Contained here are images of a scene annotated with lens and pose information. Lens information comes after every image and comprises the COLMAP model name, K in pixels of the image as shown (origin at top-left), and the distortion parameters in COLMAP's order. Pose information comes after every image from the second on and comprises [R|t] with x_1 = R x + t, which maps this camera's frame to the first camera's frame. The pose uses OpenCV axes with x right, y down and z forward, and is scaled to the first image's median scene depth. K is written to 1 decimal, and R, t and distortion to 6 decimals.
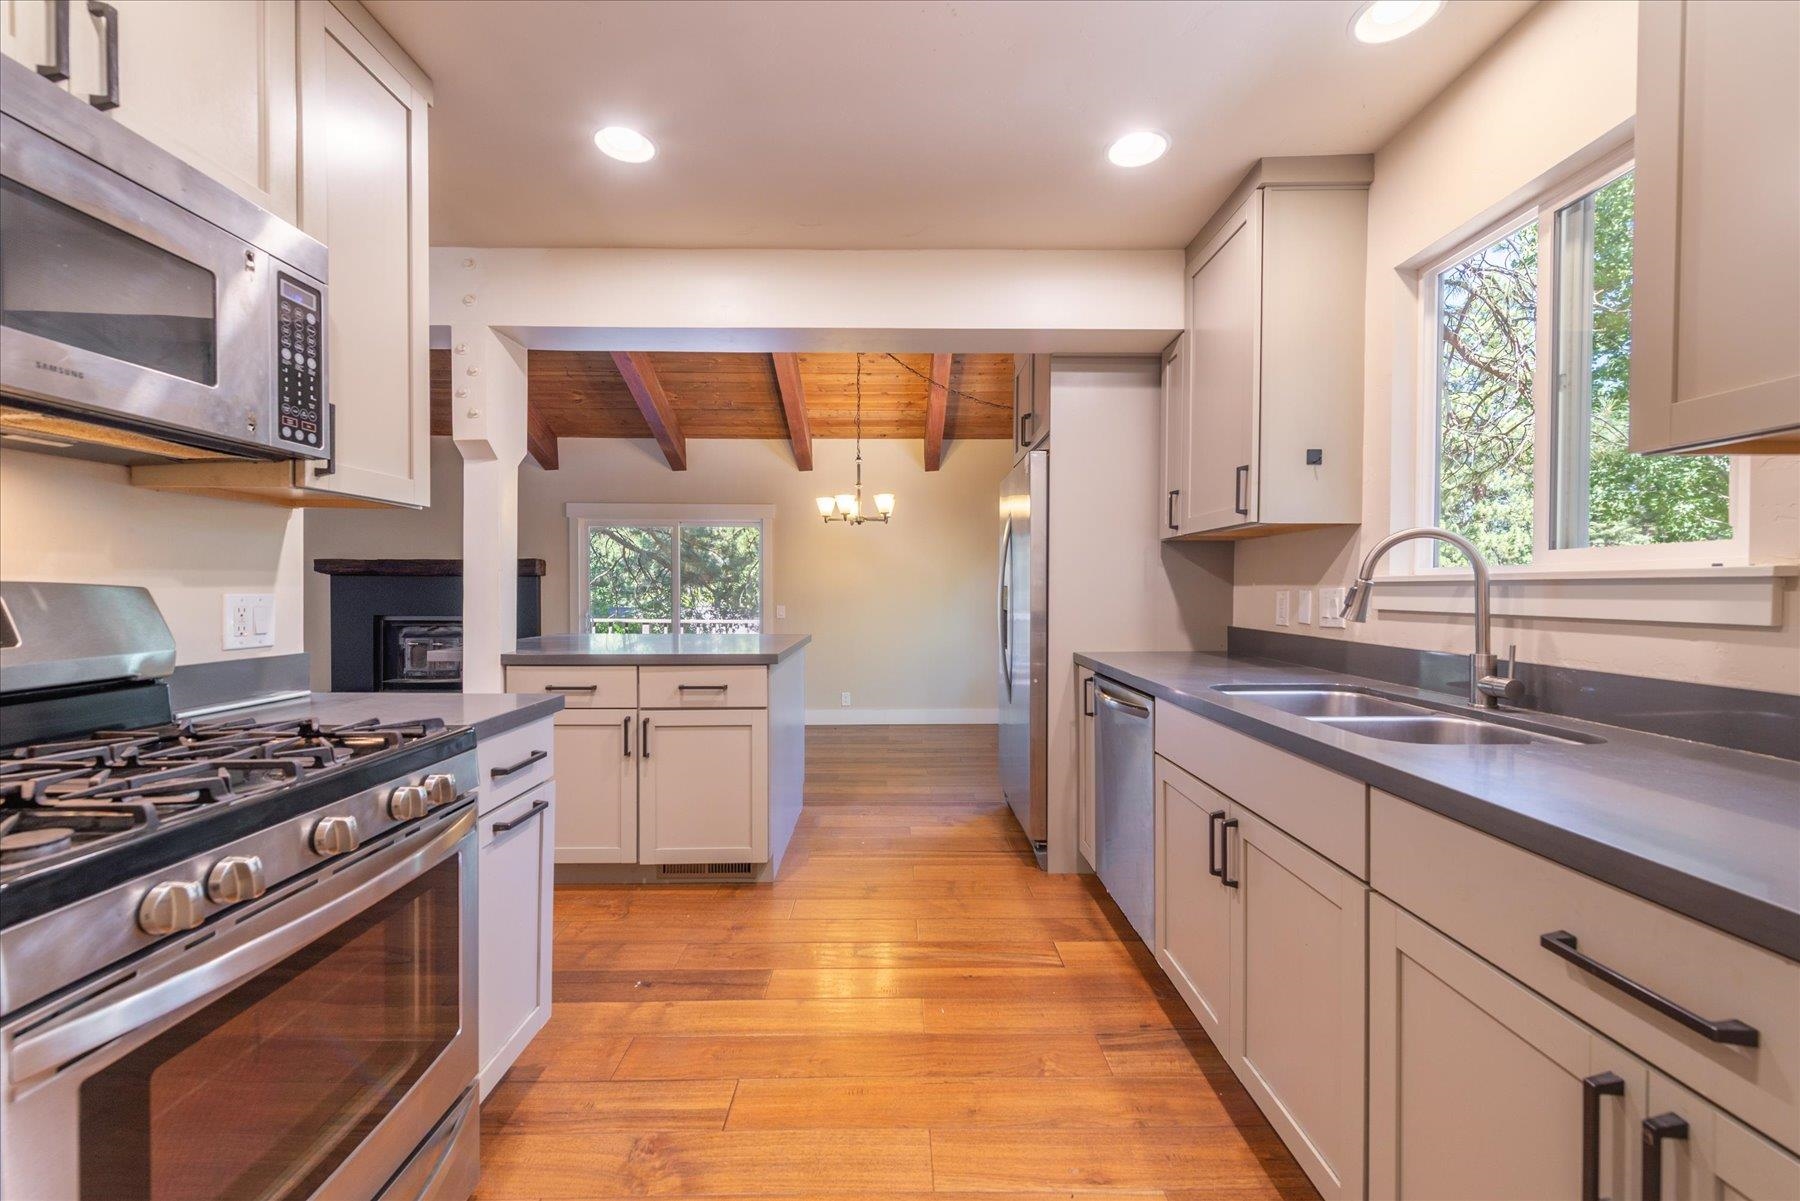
lens RADIAL K [[736.1, 0, 900.0], [0, 736.1, 600.5], [0, 0, 1]] dist [0.001505, -0.000218]
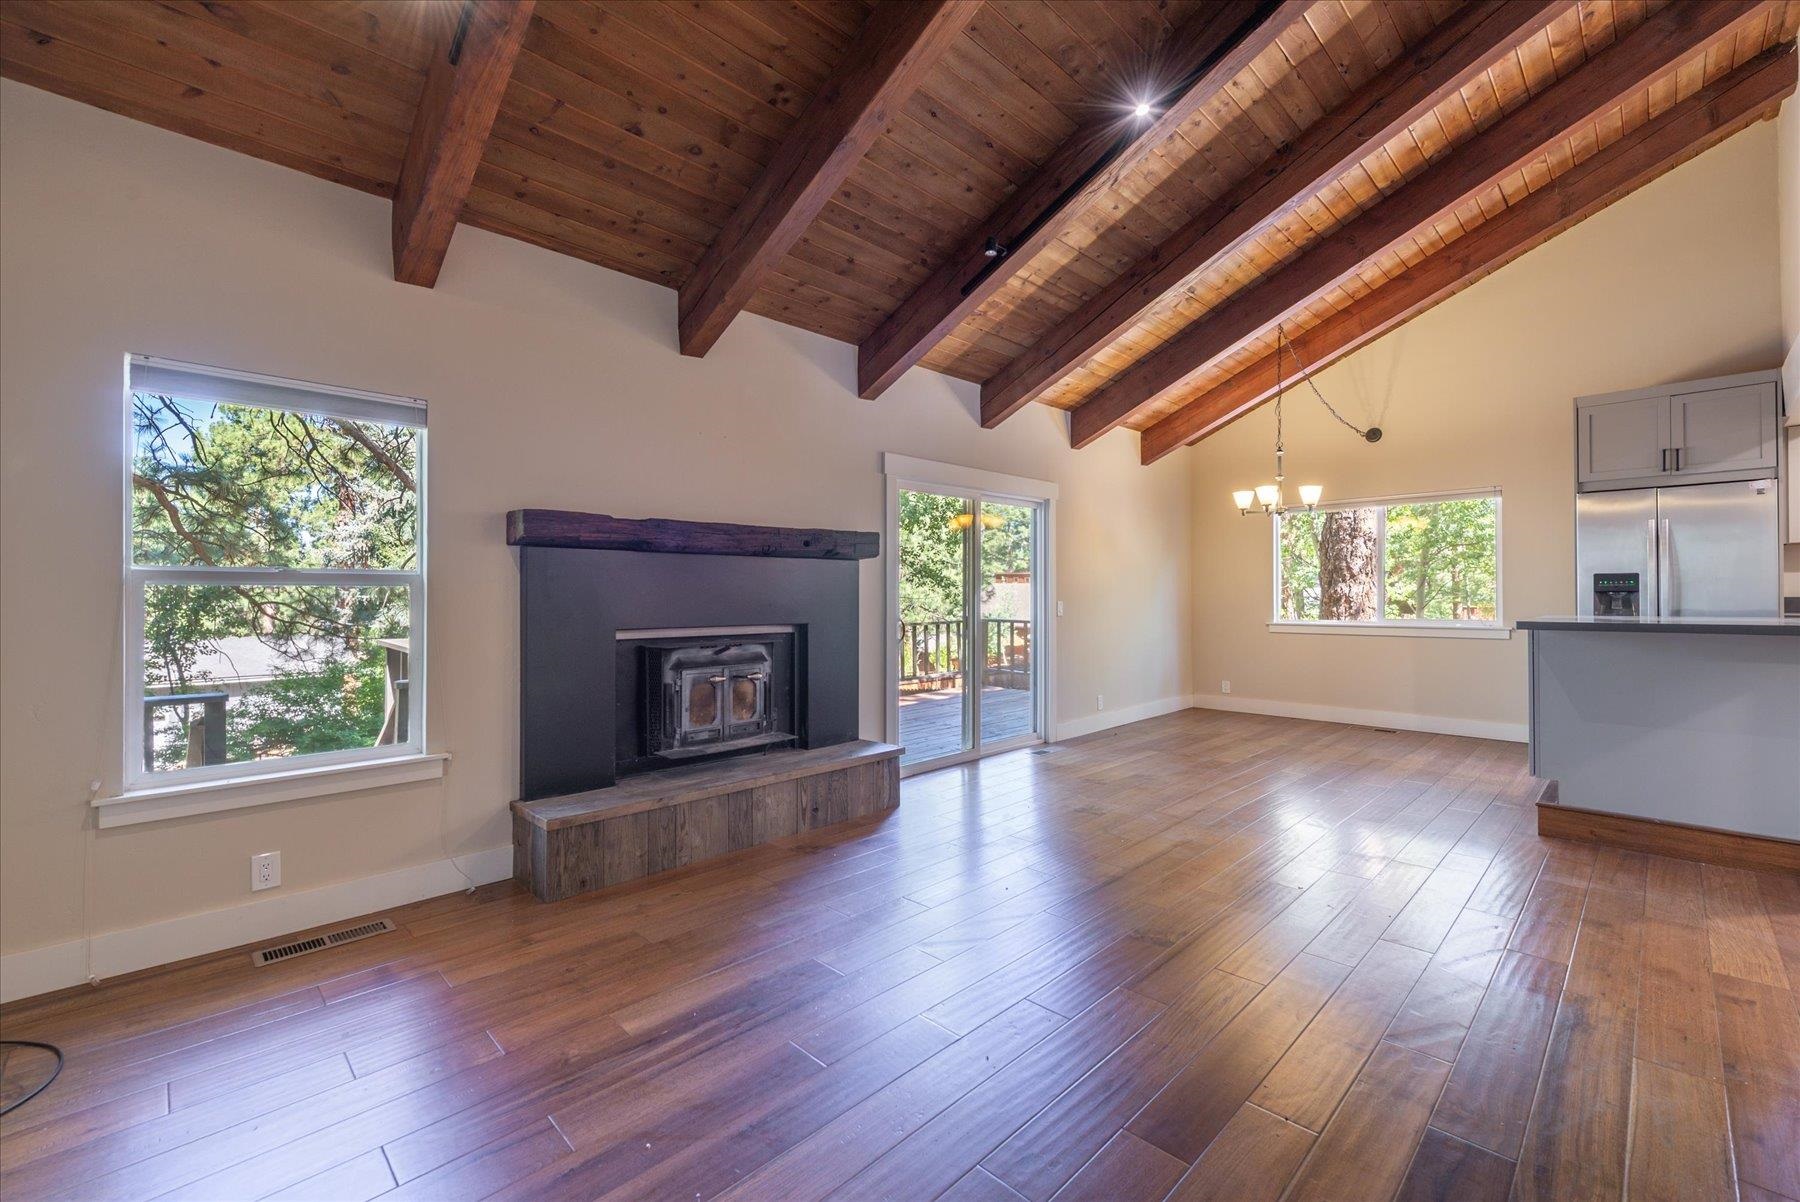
lens RADIAL K [[736.1, 0, 900.0], [0, 736.1, 601.0], [0, 0, 1]] dist [0.001505, -0.000218]
pose [[0.733769, -0.010299, 0.679321, -1.105365], [0.015480, 0.999879, -0.001562, 0.005431], [-0.679223, 0.011662, 0.733839, 0.614090]]
